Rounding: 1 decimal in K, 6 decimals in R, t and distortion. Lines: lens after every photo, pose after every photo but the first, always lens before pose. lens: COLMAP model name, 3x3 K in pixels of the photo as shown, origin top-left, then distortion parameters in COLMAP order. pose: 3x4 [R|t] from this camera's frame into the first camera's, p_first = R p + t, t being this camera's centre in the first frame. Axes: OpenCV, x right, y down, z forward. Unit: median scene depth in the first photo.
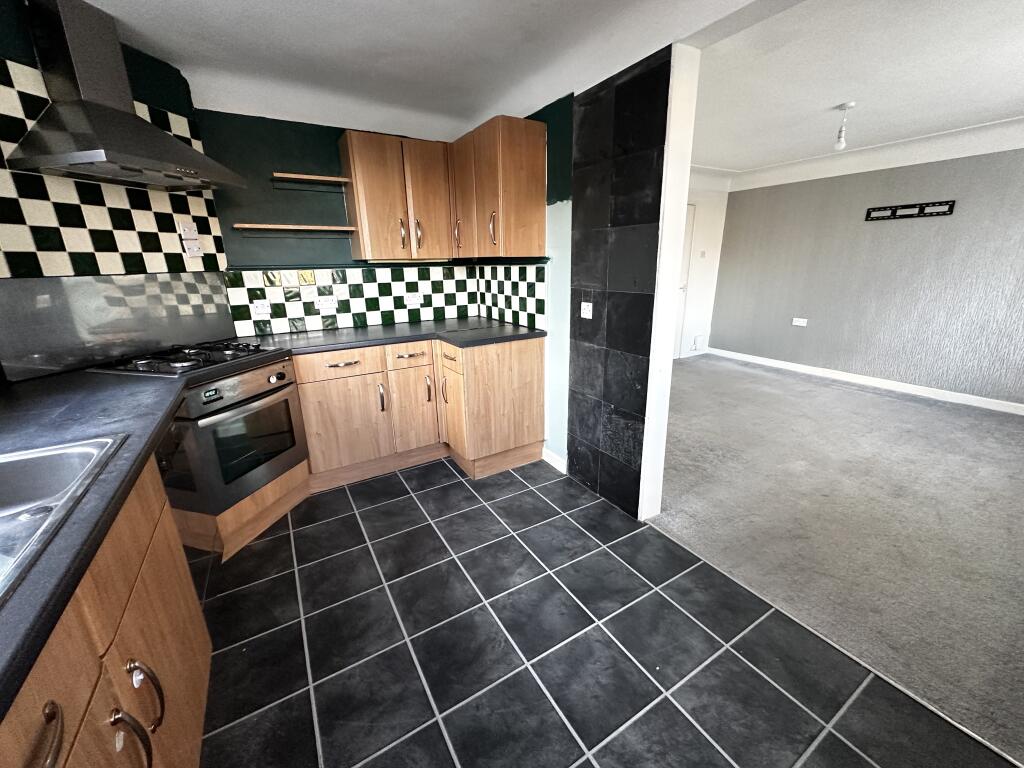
lens RADIAL K [[409.0, 0, 509.2], [0, 409.0, 384.5], [0, 0, 1]] dist [-0.003277, -0.000161]
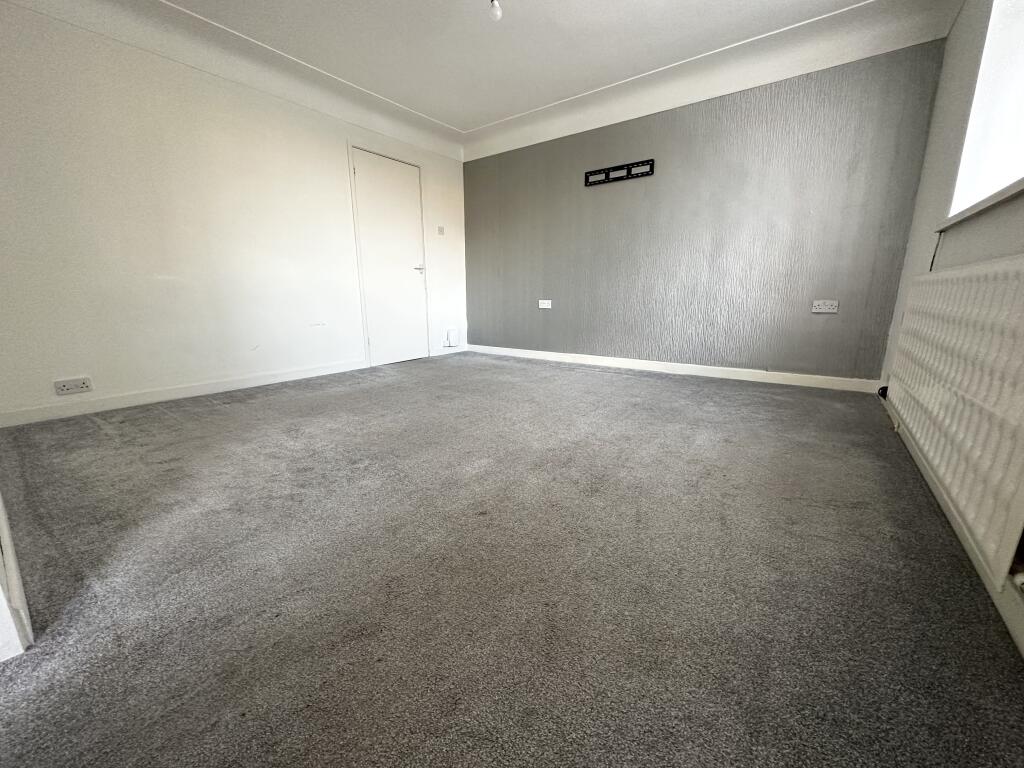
lens RADIAL K [[409.0, 0, 515.7], [0, 409.0, 383.5], [0, 0, 1]] dist [-0.003277, -0.000161]
pose [[0.922537, -0.069881, 0.379530, 0.420576], [0.101558, 0.992764, -0.064070, 0.093013], [-0.372306, 0.097651, 0.922958, 0.308315]]
